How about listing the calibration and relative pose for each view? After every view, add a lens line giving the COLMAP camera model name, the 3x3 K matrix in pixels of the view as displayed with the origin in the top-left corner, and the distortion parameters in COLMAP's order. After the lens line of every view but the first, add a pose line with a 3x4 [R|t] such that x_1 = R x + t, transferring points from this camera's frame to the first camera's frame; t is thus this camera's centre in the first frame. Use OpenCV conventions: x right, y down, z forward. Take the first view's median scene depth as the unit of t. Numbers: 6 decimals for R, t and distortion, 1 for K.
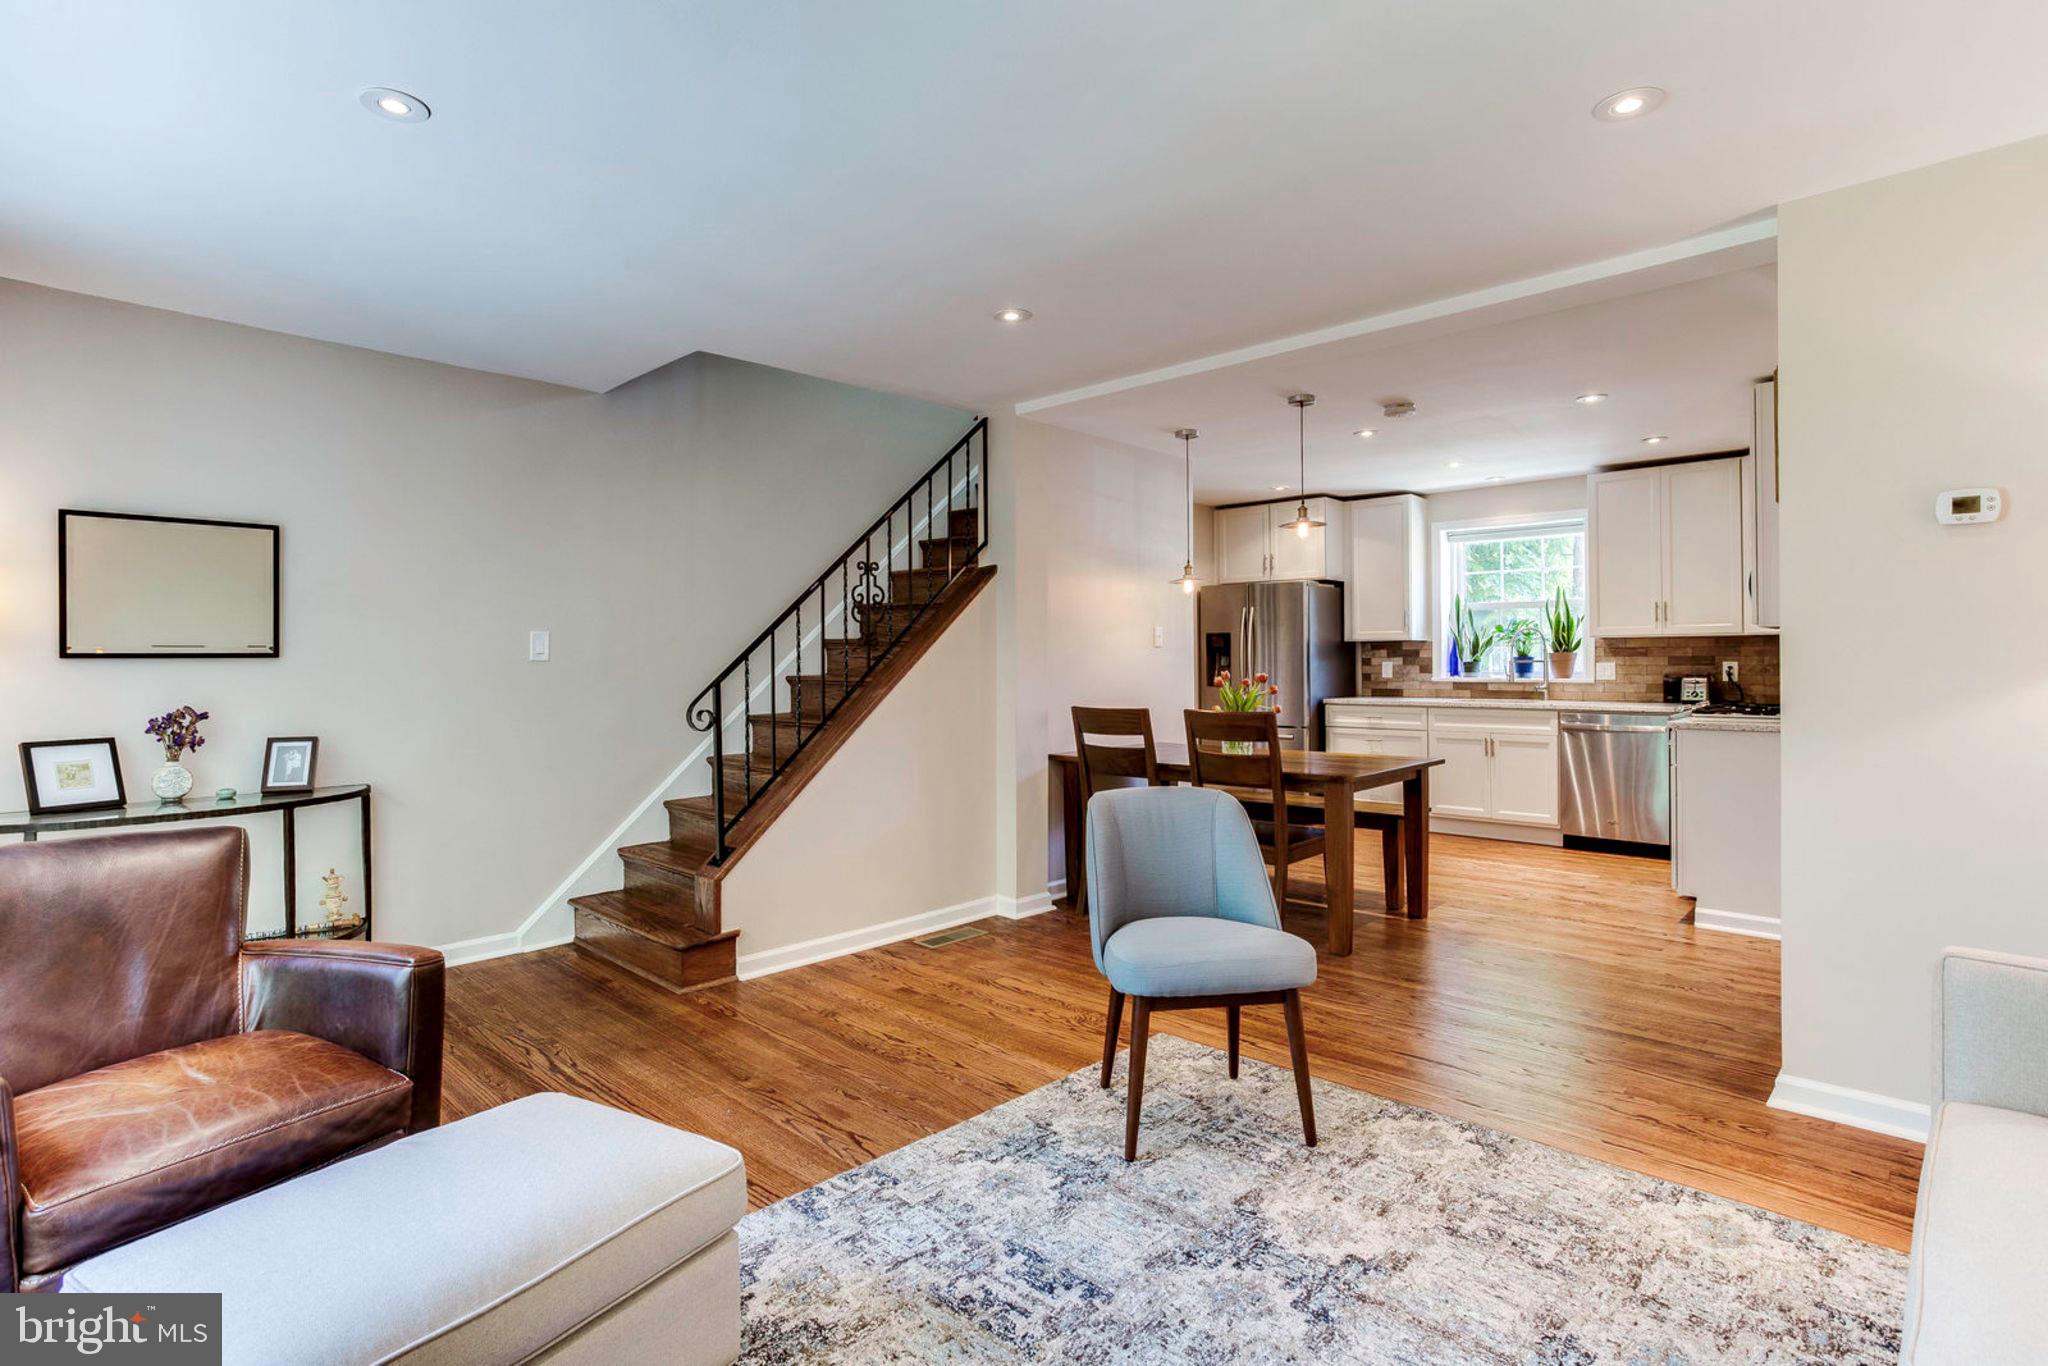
lens RADIAL K [[1055.5, 0, 1016.1], [0, 1055.5, 659.3], [0, 0, 1]] dist [-0.000681, 0.000607]
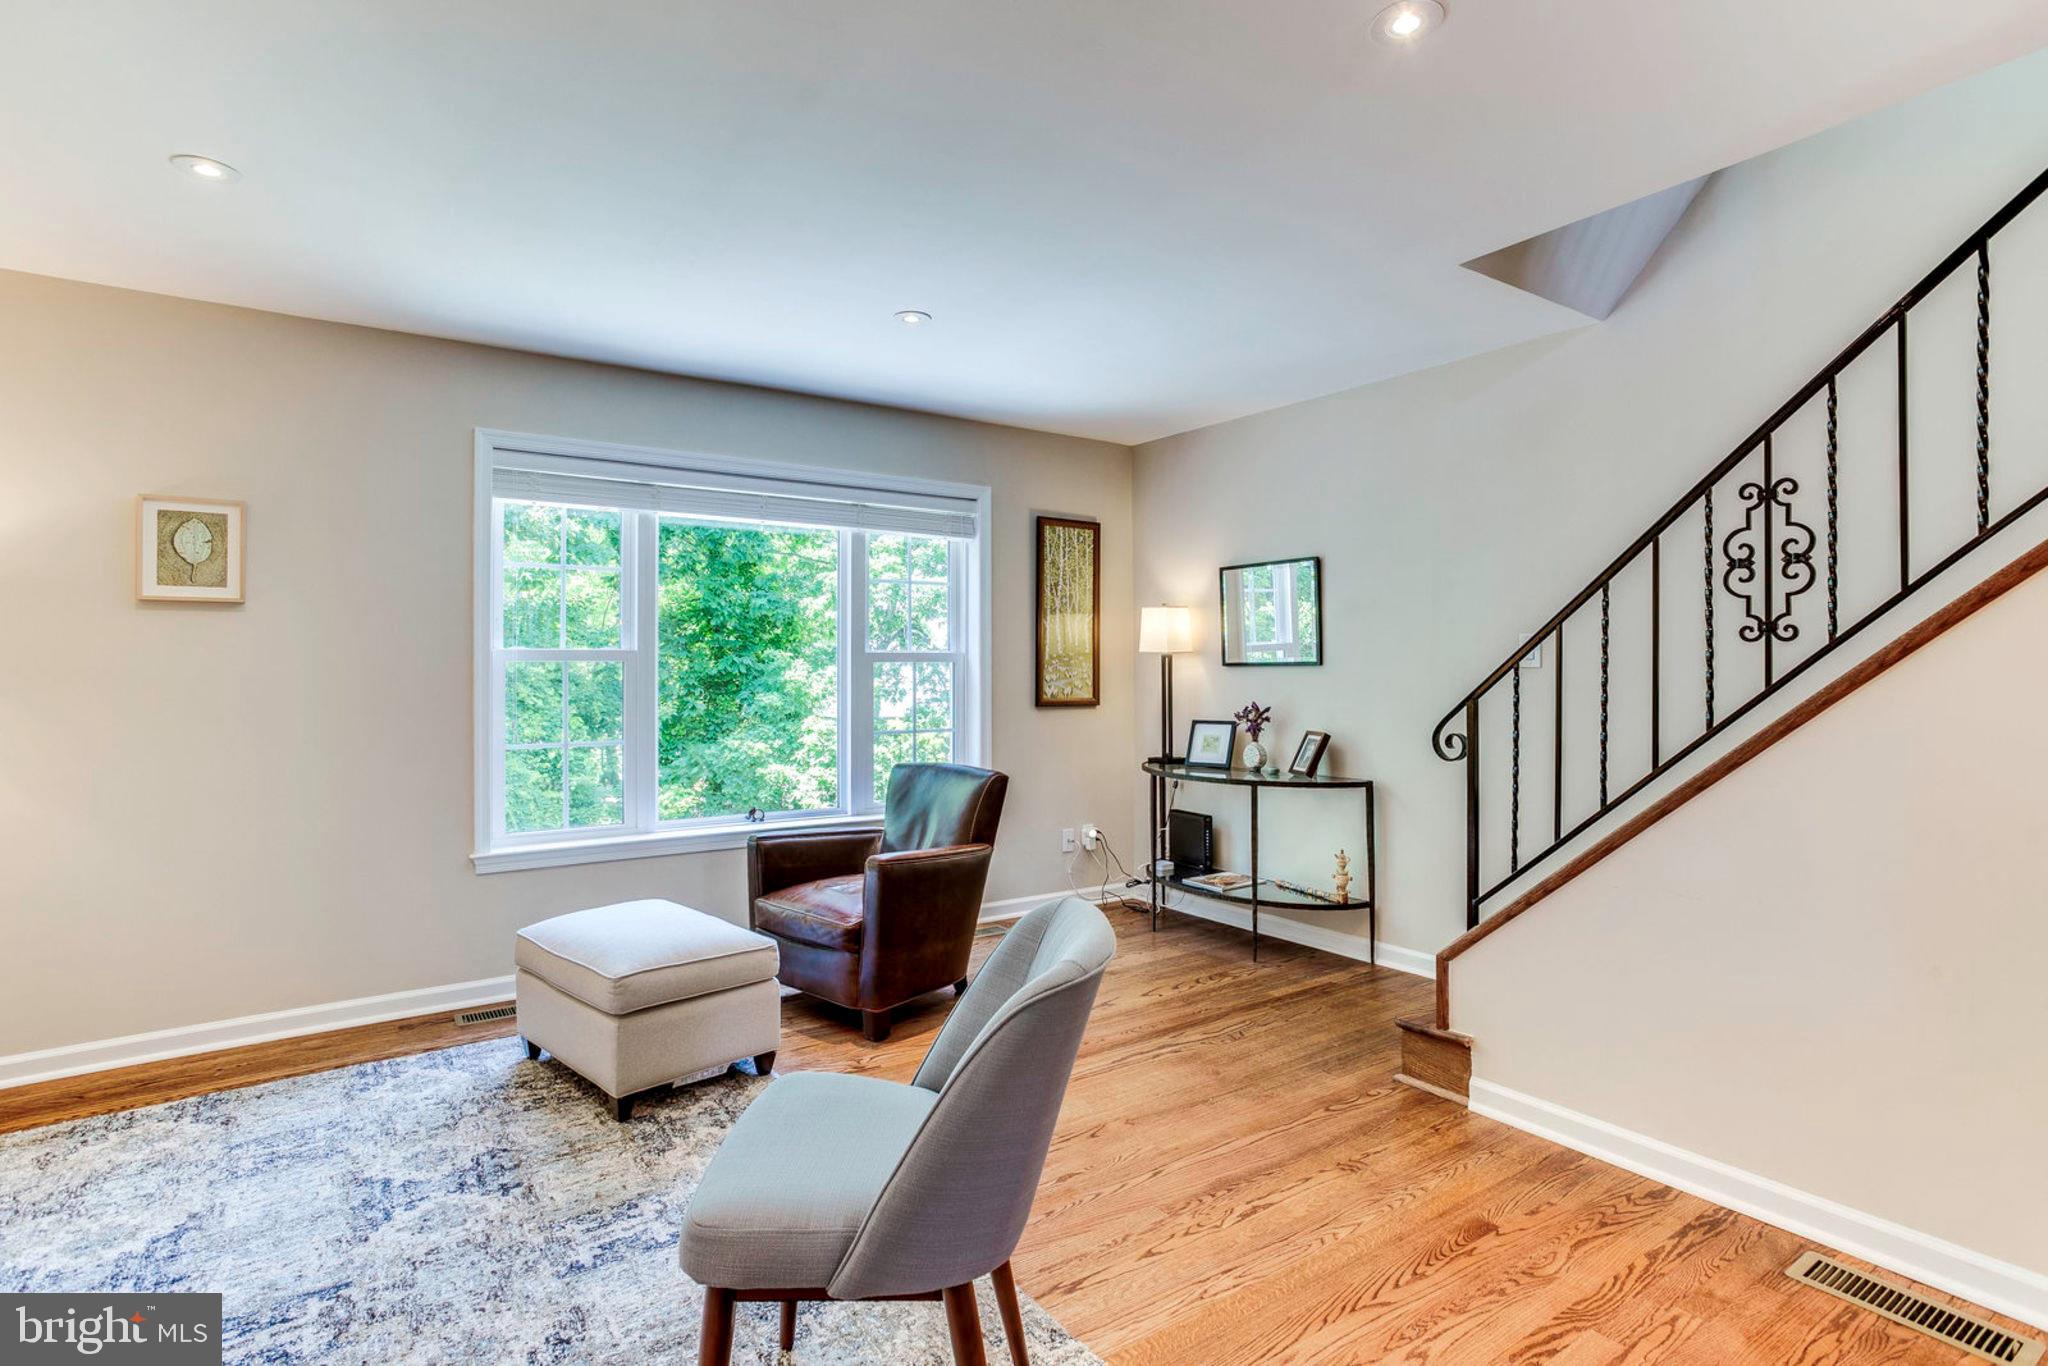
lens RADIAL K [[1018.9, 0, 997.5], [0, 1018.9, 658.7], [0, 0, 1]] dist [-0.015832, 0.000823]
pose [[-0.229300, -0.006928, -0.973331, 0.439450], [0.004767, 0.999955, -0.008241, -0.001636], [0.973344, -0.006529, -0.229256, 0.747904]]
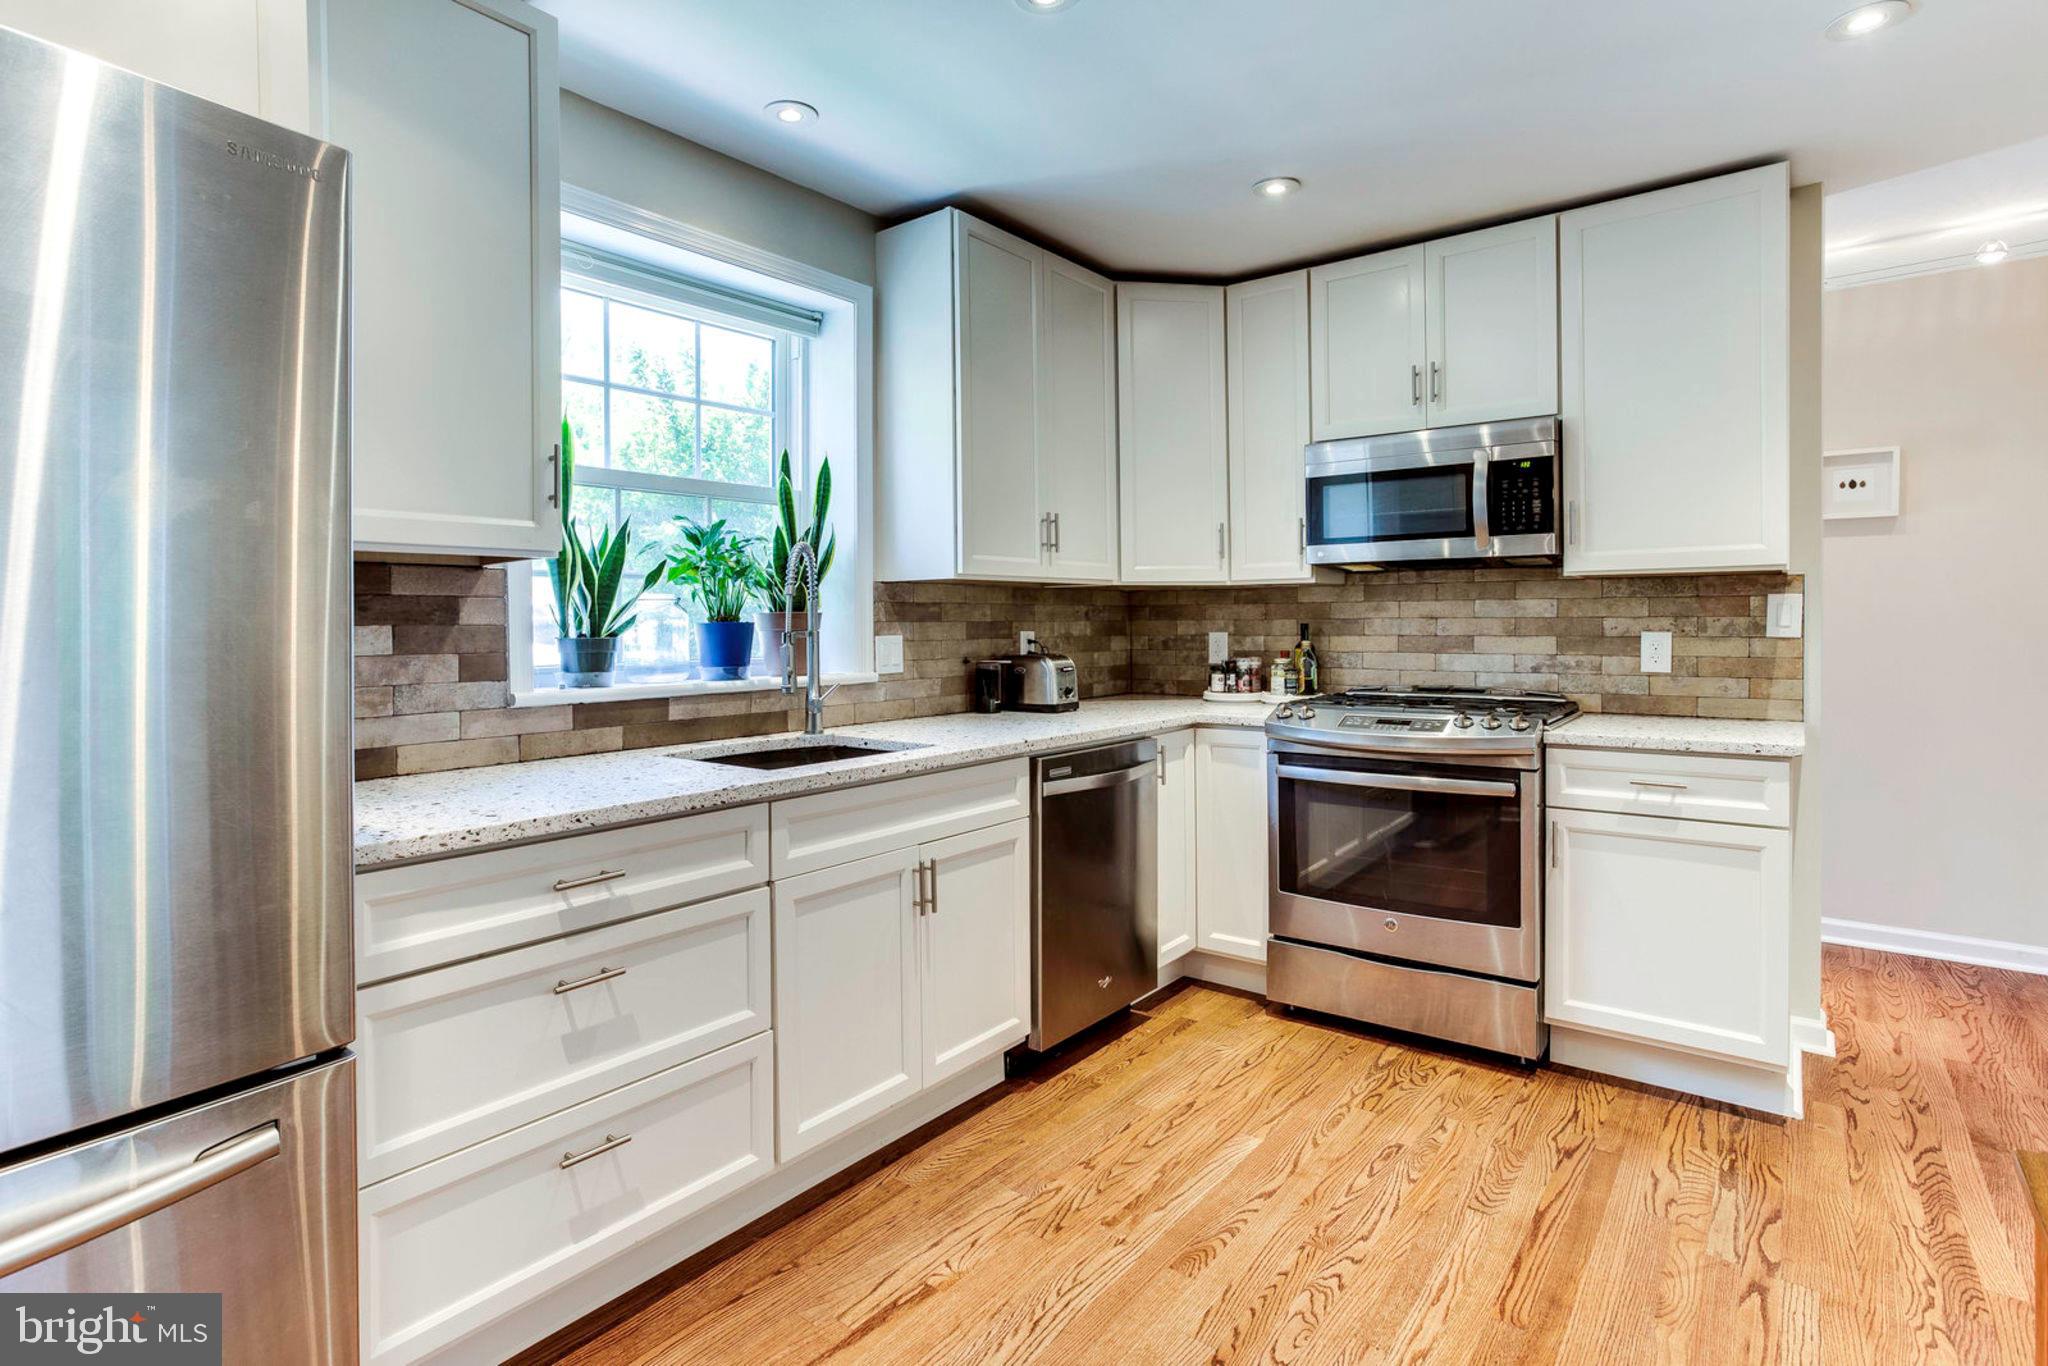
lens RADIAL K [[1039.3, 0, 1023.7], [0, 1039.3, 626.3], [0, 0, 1]] dist [0.000359, 0.000152]
pose [[-0.077513, -0.001073, 0.996991, 0.168383], [0.004510, 0.999989, 0.001427, -0.001771], [-0.996981, 0.004607, -0.077507, 1.482808]]
